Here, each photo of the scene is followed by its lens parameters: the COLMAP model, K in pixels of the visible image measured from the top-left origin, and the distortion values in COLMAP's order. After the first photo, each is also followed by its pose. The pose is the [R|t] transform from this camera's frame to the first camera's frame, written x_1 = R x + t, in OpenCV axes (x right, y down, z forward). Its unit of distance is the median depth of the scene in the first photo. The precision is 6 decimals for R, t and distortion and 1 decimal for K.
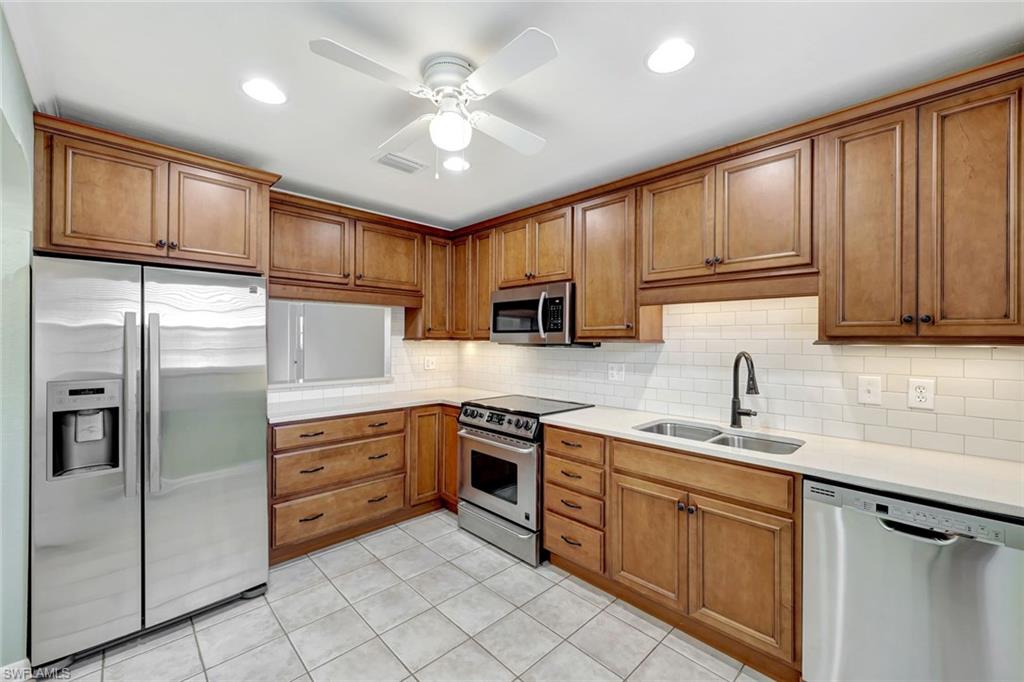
lens RADIAL K [[413.5, 0, 508.2], [0, 413.5, 343.3], [0, 0, 1]] dist [-0.001475, -0.000126]
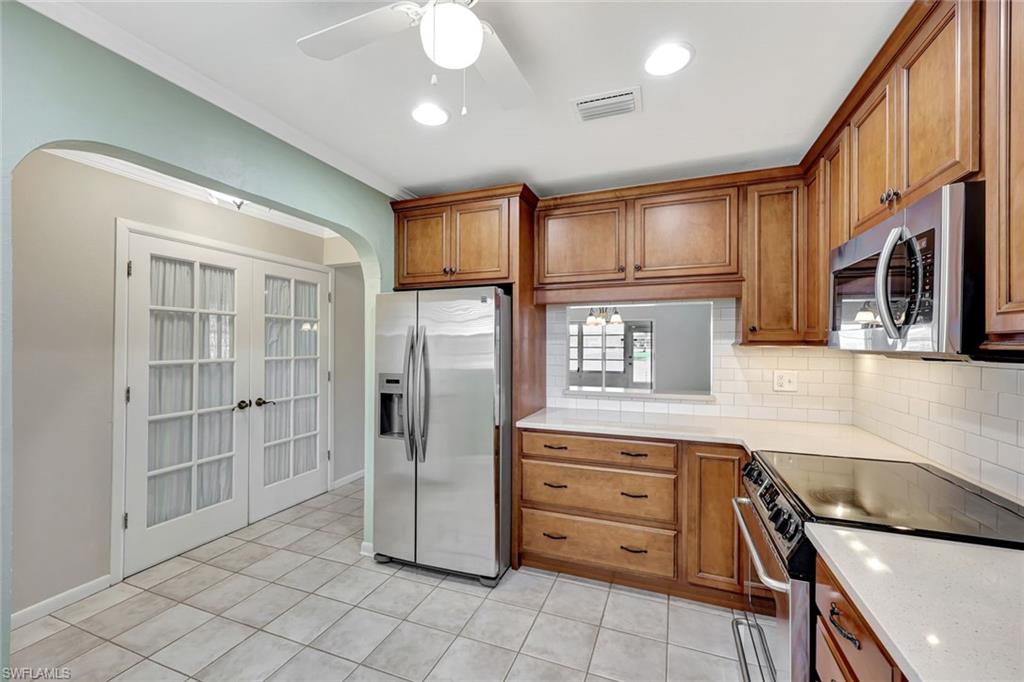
lens RADIAL K [[413.5, 0, 508.2], [0, 413.5, 343.3], [0, 0, 1]] dist [-0.001475, -0.000126]
pose [[0.414958, -0.004230, -0.909831, 0.340714], [-0.003443, 0.999975, -0.006219, -0.007502], [0.909834, 0.005714, 0.414933, 0.528182]]
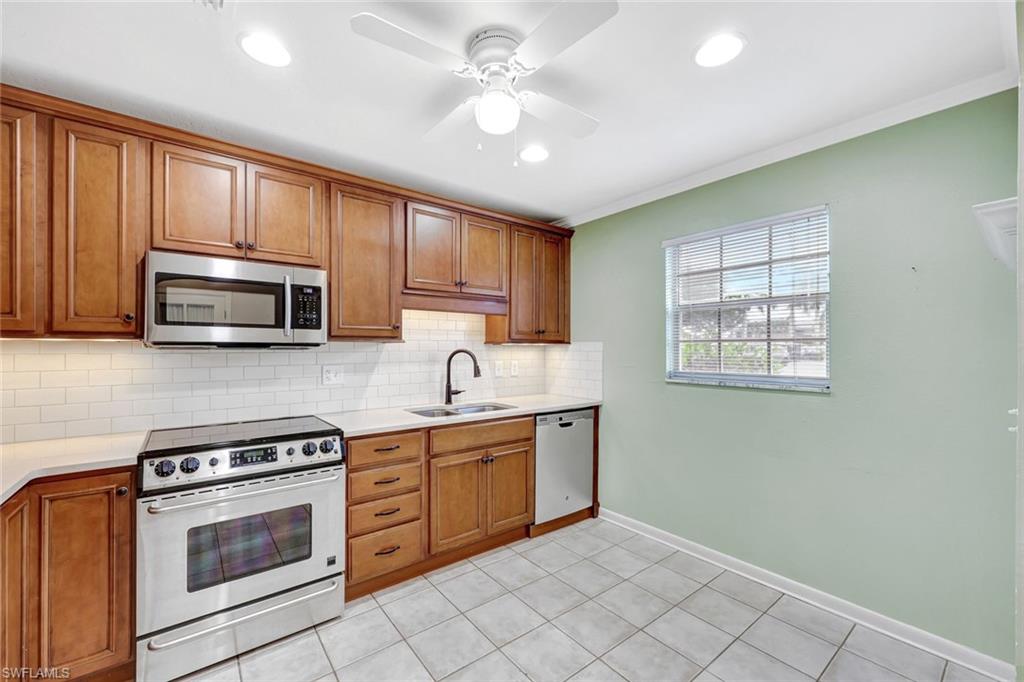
lens RADIAL K [[413.5, 0, 508.2], [0, 413.5, 343.3], [0, 0, 1]] dist [-0.001475, -0.000126]
pose [[0.101997, 0.004484, 0.994775, -0.709898], [0.003043, 0.999984, -0.004819, 0.006506], [-0.994780, 0.003519, 0.101981, 0.579220]]
